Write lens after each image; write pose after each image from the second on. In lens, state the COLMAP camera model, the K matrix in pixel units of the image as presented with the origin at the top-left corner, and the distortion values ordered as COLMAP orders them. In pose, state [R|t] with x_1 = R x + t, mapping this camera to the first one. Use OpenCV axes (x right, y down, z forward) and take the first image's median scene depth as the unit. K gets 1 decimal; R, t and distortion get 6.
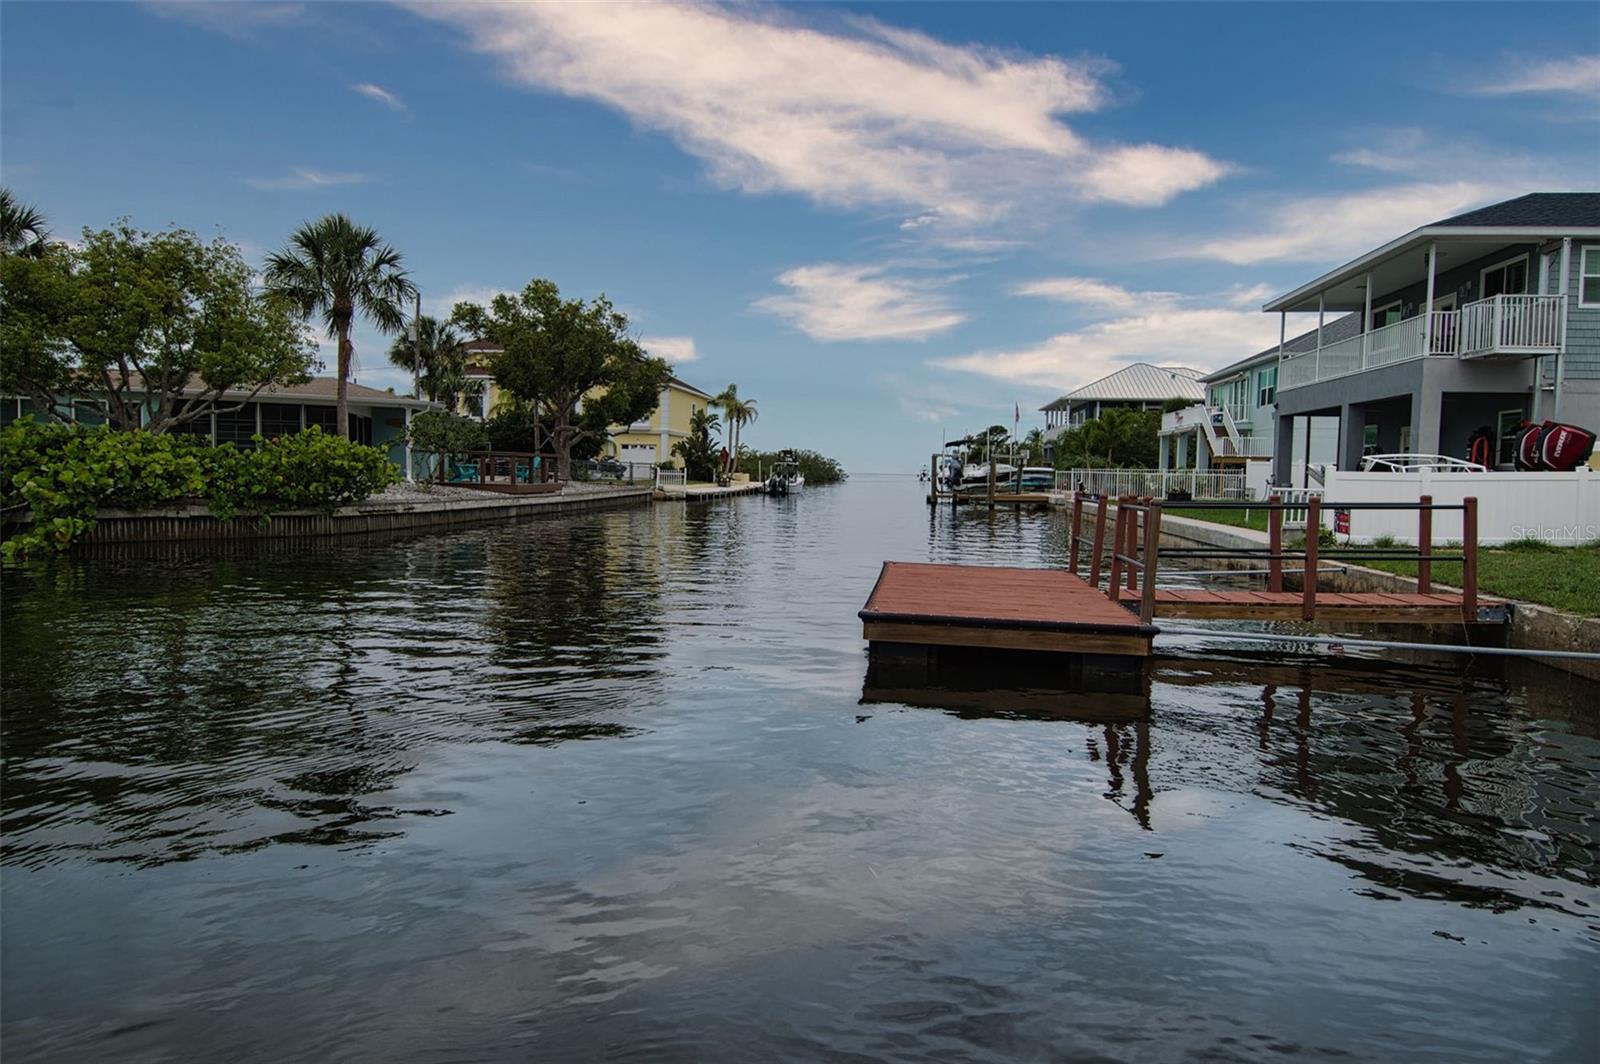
lens RADIAL K [[952.0, 0, 804.9], [0, 952.0, 522.7], [0, 0, 1]] dist [0.060330, -0.065708]
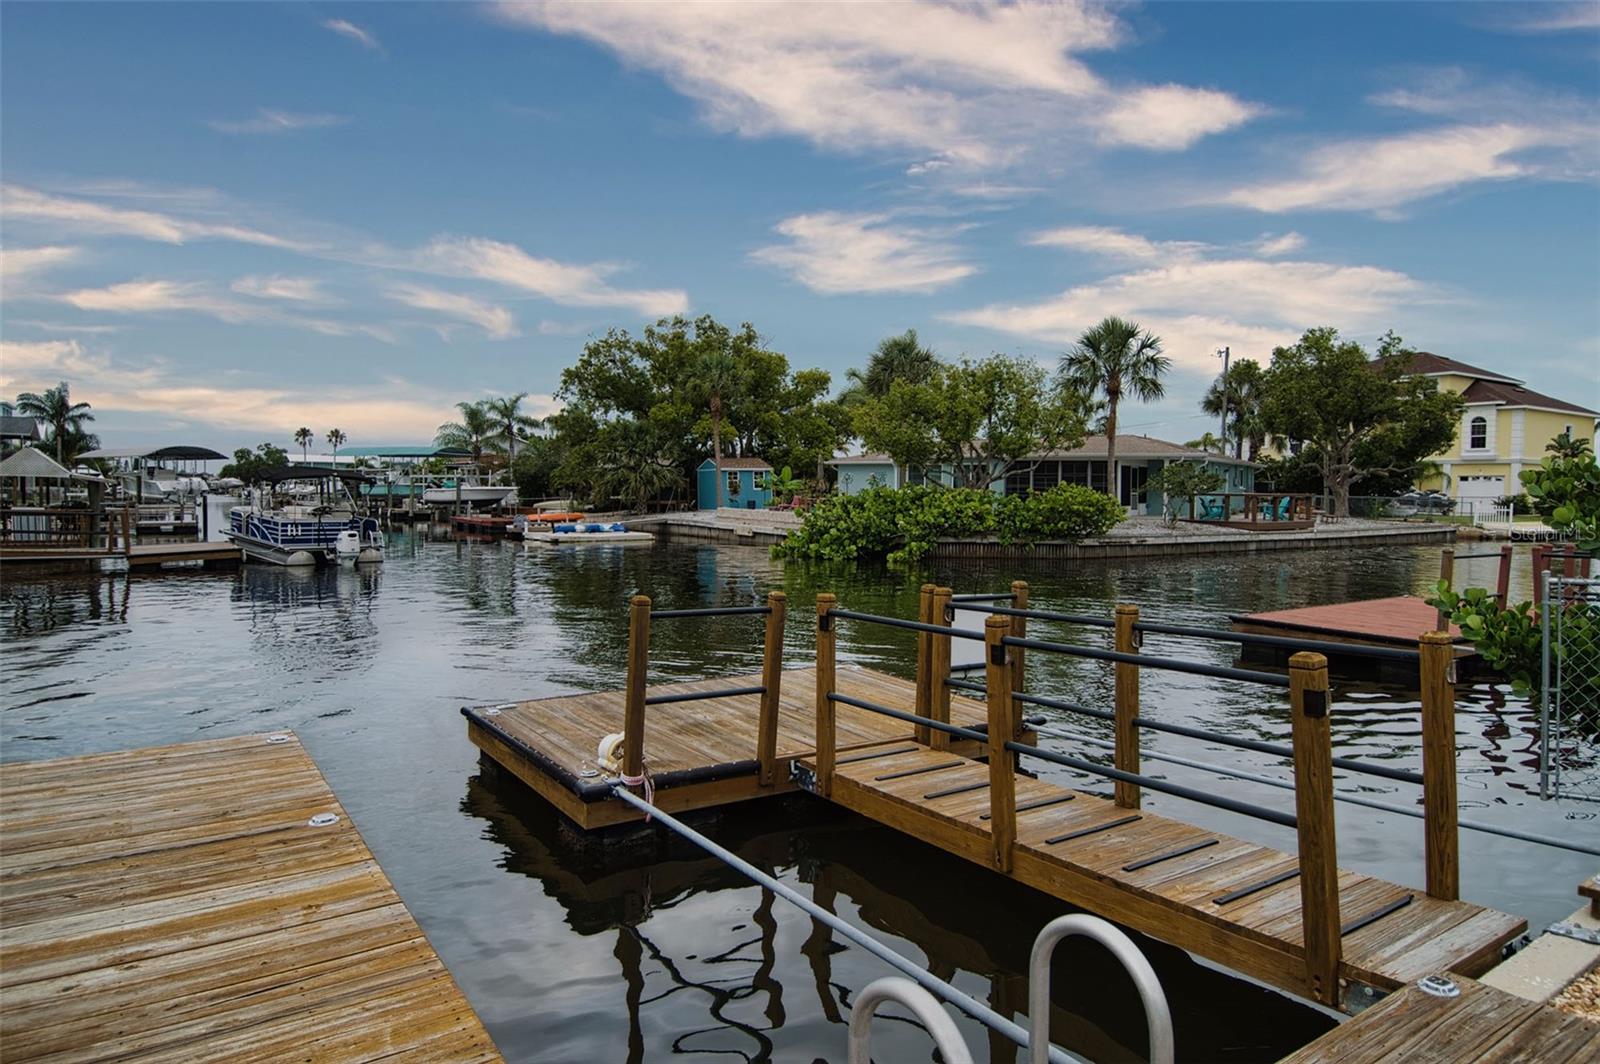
lens RADIAL K [[961.7, 0, 805.6], [0, 961.7, 537.8], [0, 0, 1]] dist [-0.002819, -0.000825]
pose [[0.654281, 0.020928, -0.755962, 0.245864], [-0.034797, 0.999391, -0.002450, -0.000132], [0.755451, 0.027909, 0.654611, -0.170199]]
